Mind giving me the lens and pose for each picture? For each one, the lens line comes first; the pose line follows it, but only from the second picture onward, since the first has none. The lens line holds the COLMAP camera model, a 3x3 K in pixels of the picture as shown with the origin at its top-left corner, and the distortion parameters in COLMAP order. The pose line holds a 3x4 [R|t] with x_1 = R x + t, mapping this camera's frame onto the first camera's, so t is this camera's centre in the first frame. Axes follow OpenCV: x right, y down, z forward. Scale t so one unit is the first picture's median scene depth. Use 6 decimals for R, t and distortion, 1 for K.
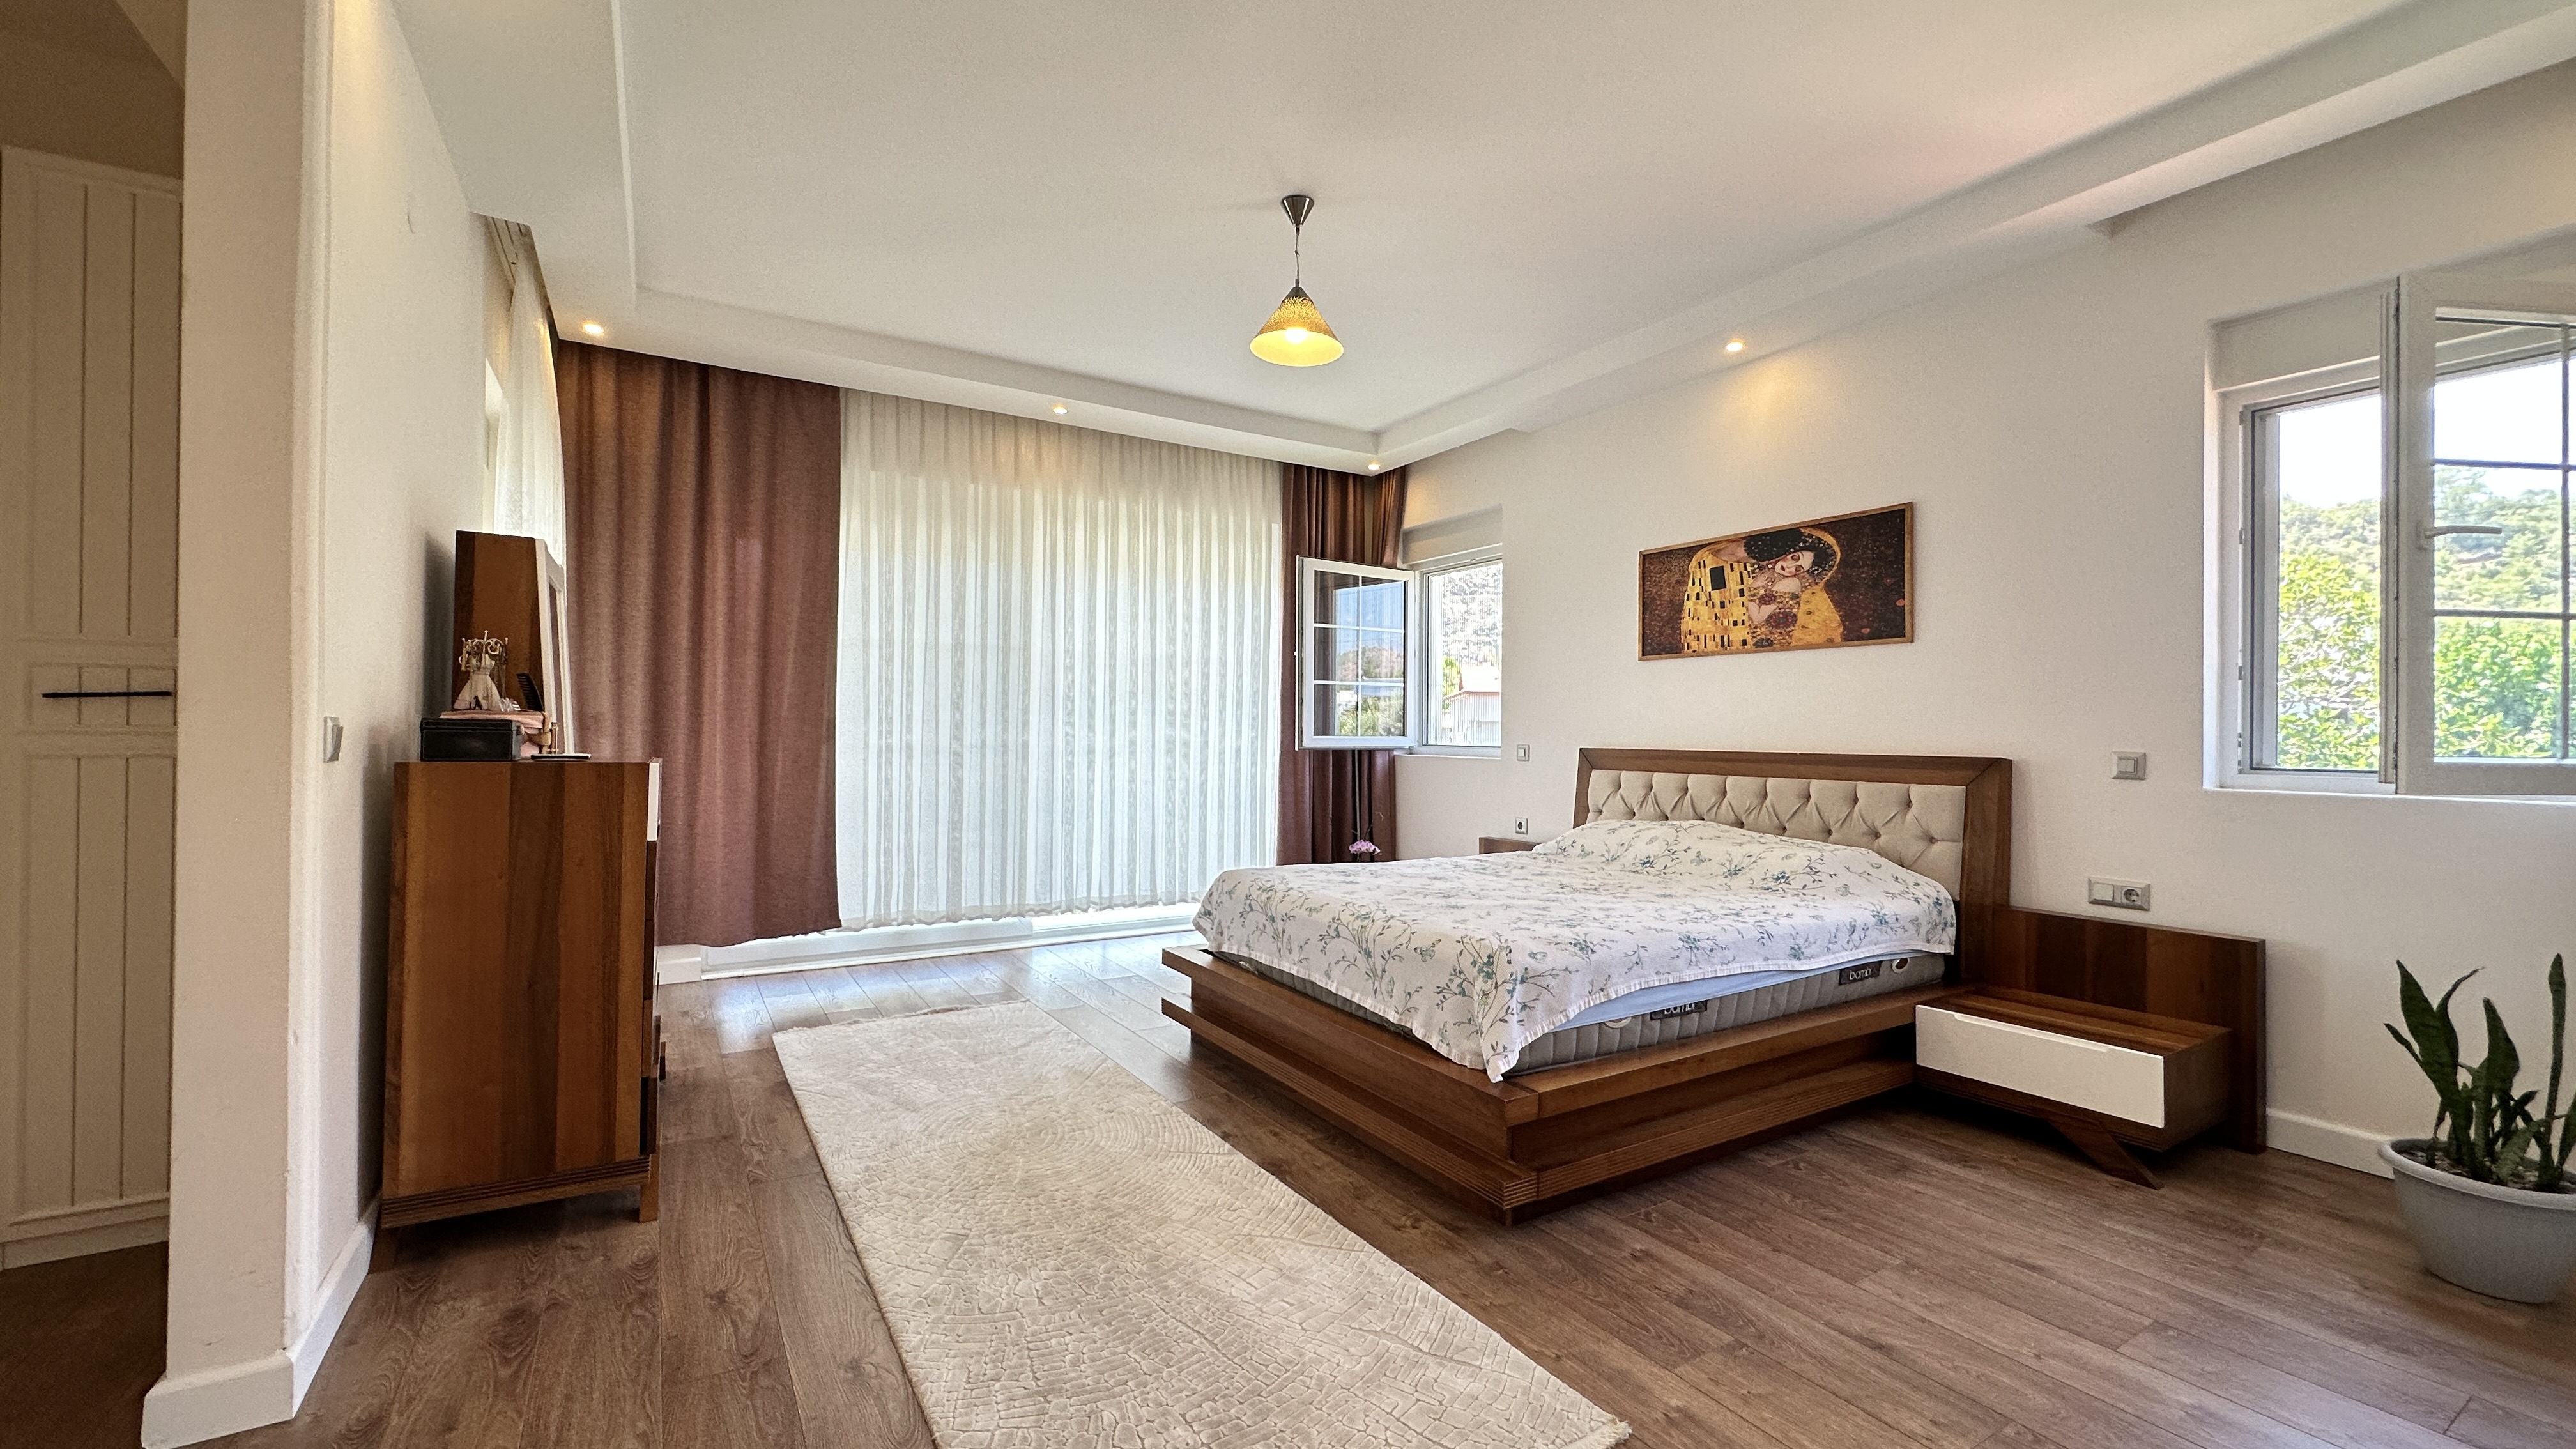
lens RADIAL K [[1033.6, 0, 1273.1], [0, 1033.6, 721.9], [0, 0, 1]] dist [-0.005088, 0.001800]
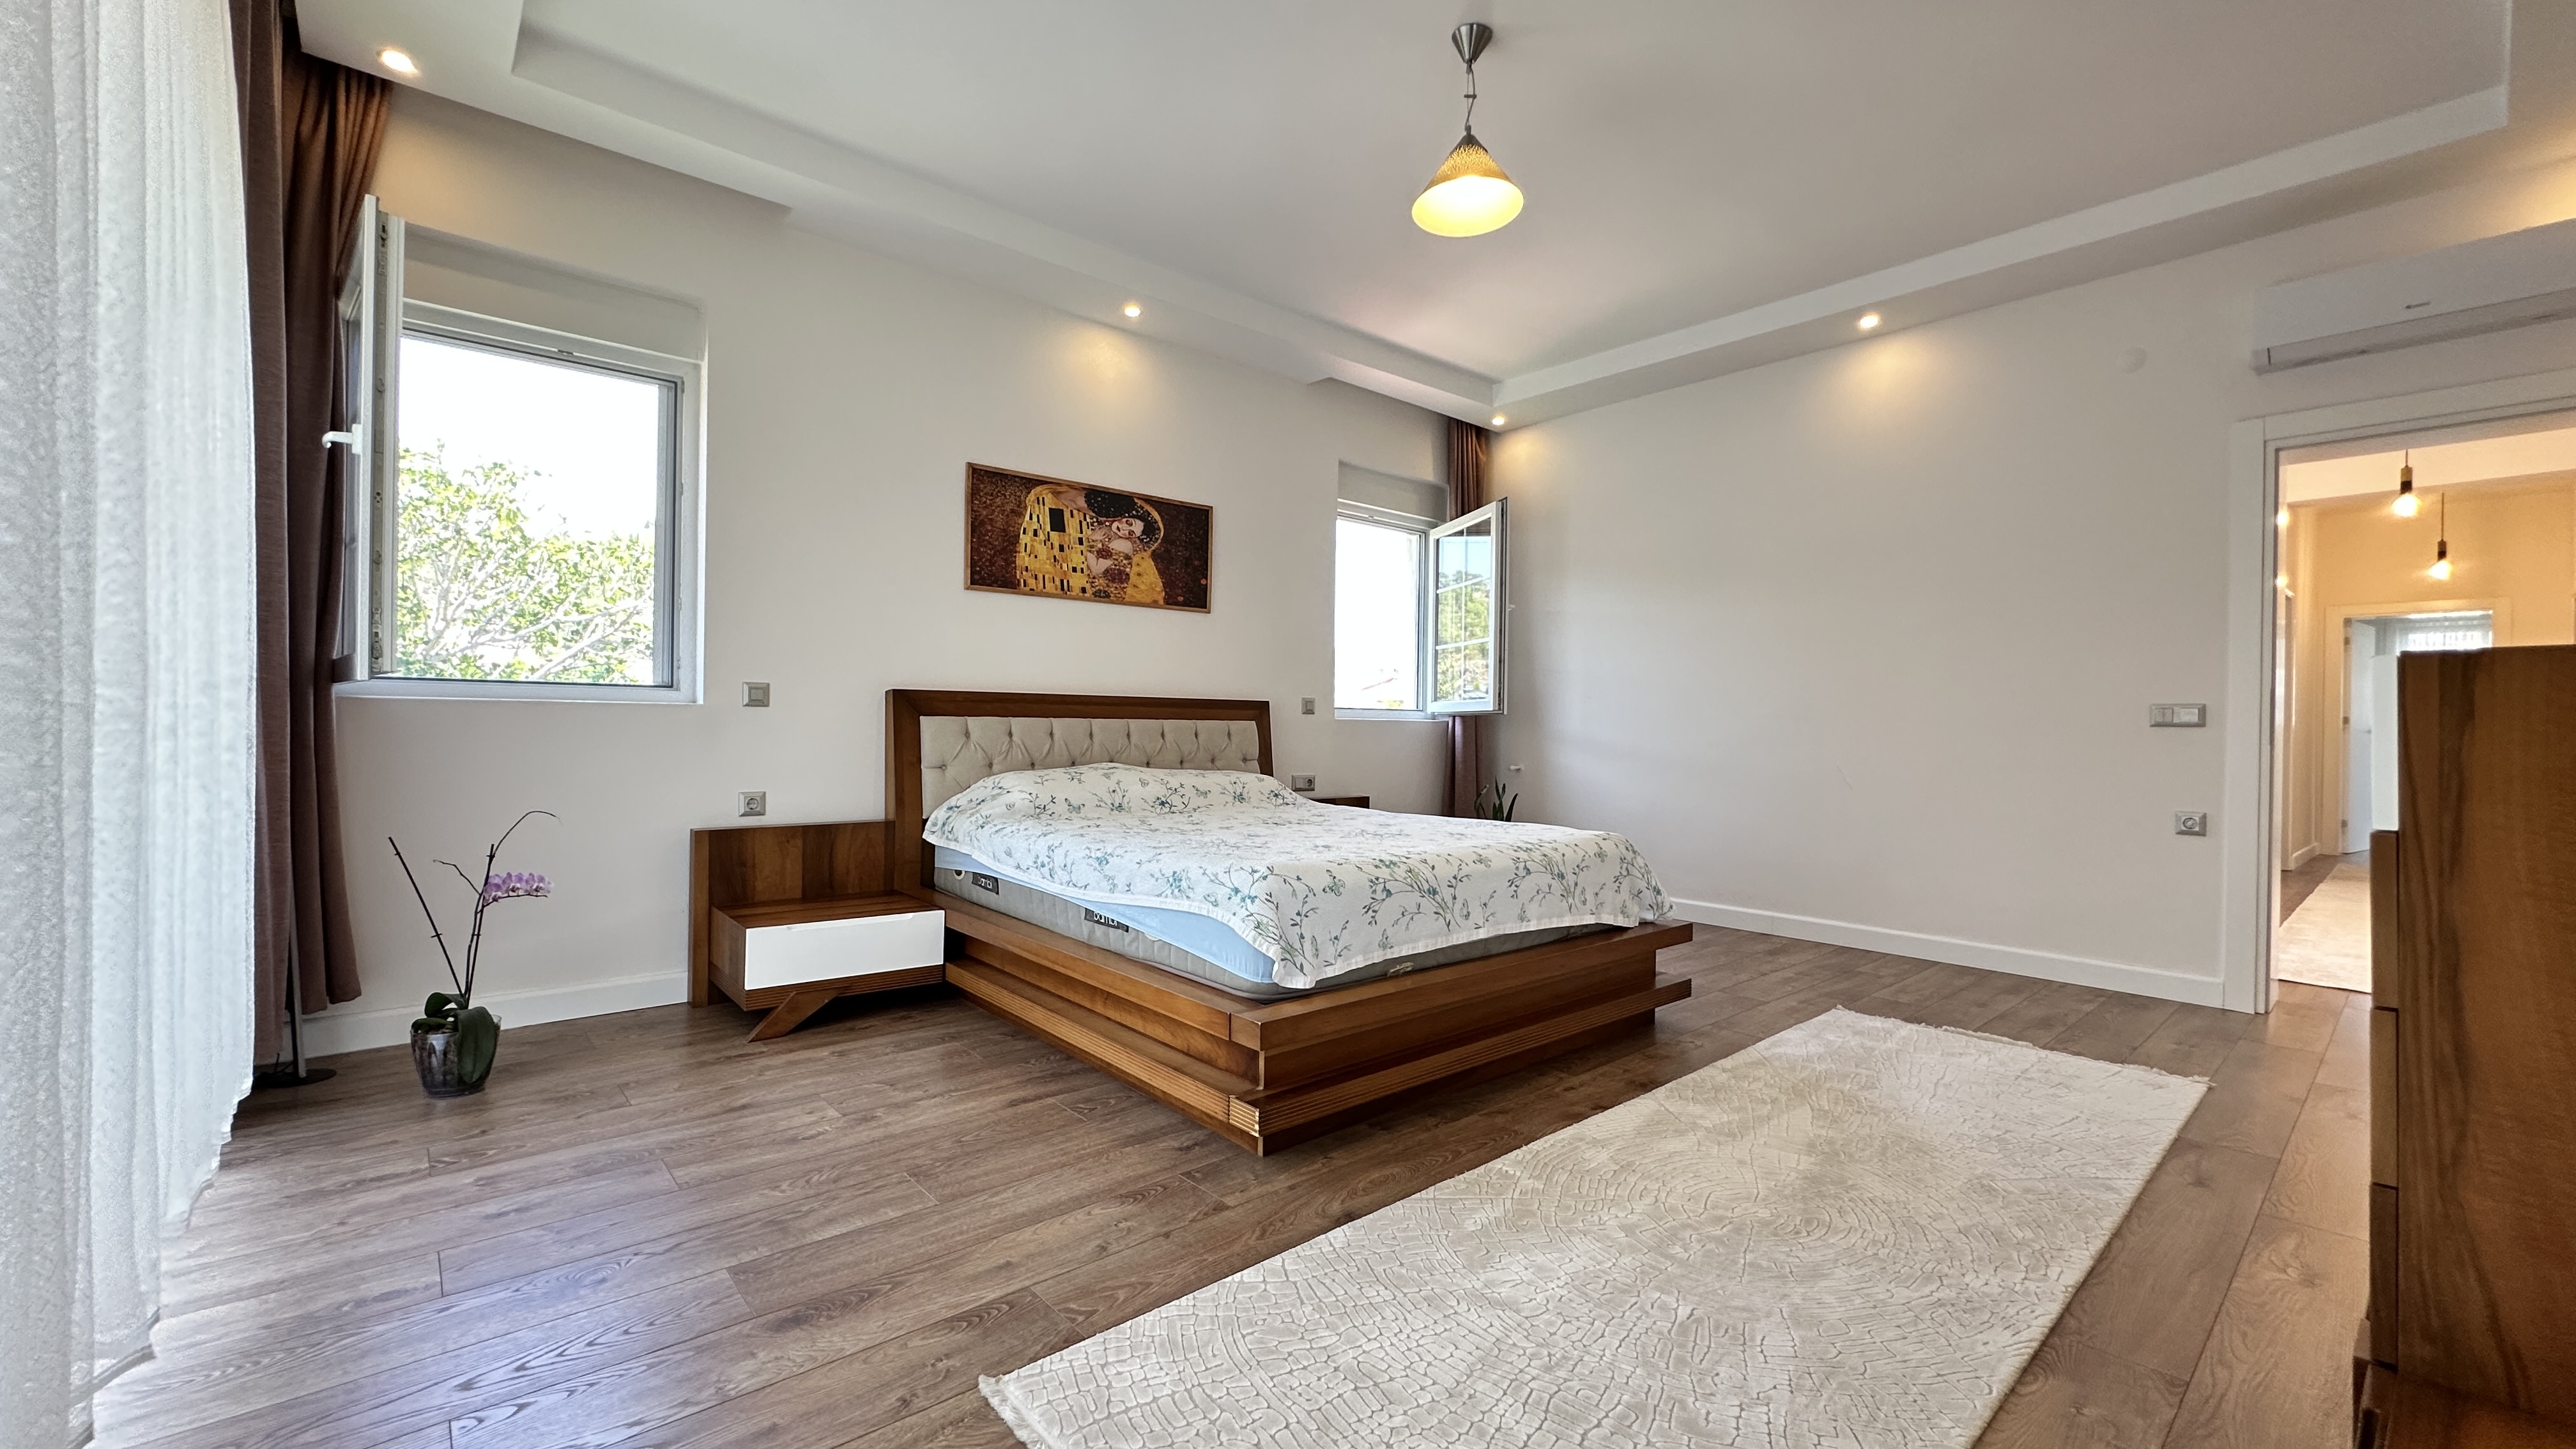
lens RADIAL K [[1033.6, 0, 1271.2], [0, 1033.6, 732.5], [0, 0, 1]] dist [-0.005088, 0.001800]
pose [[-0.173225, -0.019606, 0.984687, -0.619003], [-0.025119, 0.999565, 0.015484, 0.046641], [-0.984562, -0.022052, -0.173642, 1.020784]]
